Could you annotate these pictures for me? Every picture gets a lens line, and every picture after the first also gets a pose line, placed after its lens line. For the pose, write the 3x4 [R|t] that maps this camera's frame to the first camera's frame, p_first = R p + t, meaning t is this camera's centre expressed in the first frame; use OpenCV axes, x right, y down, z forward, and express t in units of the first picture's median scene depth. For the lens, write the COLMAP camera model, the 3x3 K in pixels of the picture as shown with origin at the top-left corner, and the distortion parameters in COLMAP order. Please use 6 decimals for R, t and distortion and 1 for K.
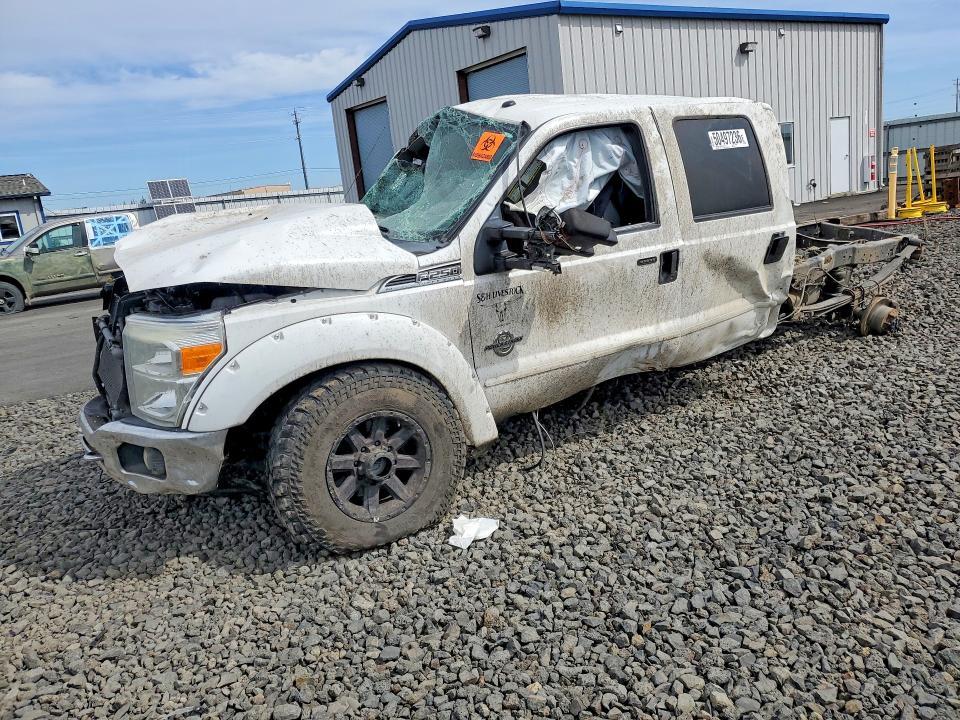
lens RADIAL K [[722.5, 0, 484.4], [0, 722.5, 356.7], [0, 0, 1]] dist [0.013959, 0.010185]
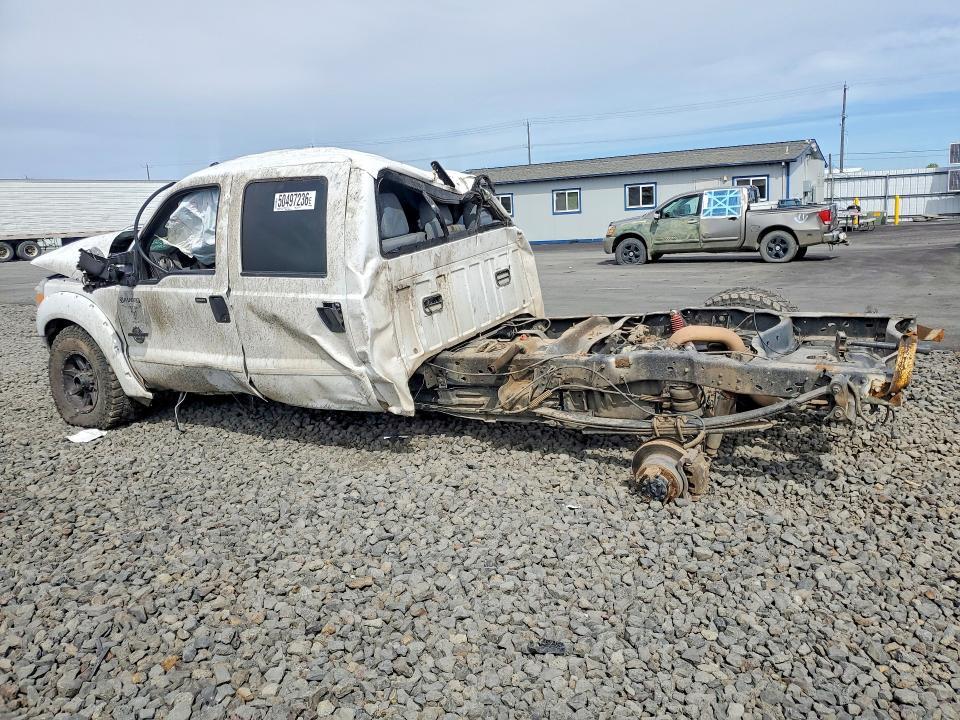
lens RADIAL K [[722.5, 0, 484.4], [0, 722.5, 356.7], [0, 0, 1]] dist [0.013959, 0.010185]
pose [[0.459563, 0.258663, -0.849645, 1.396474], [-0.206494, 0.961553, 0.181042, -0.334772], [0.863807, 0.092247, 0.495306, 0.761950]]
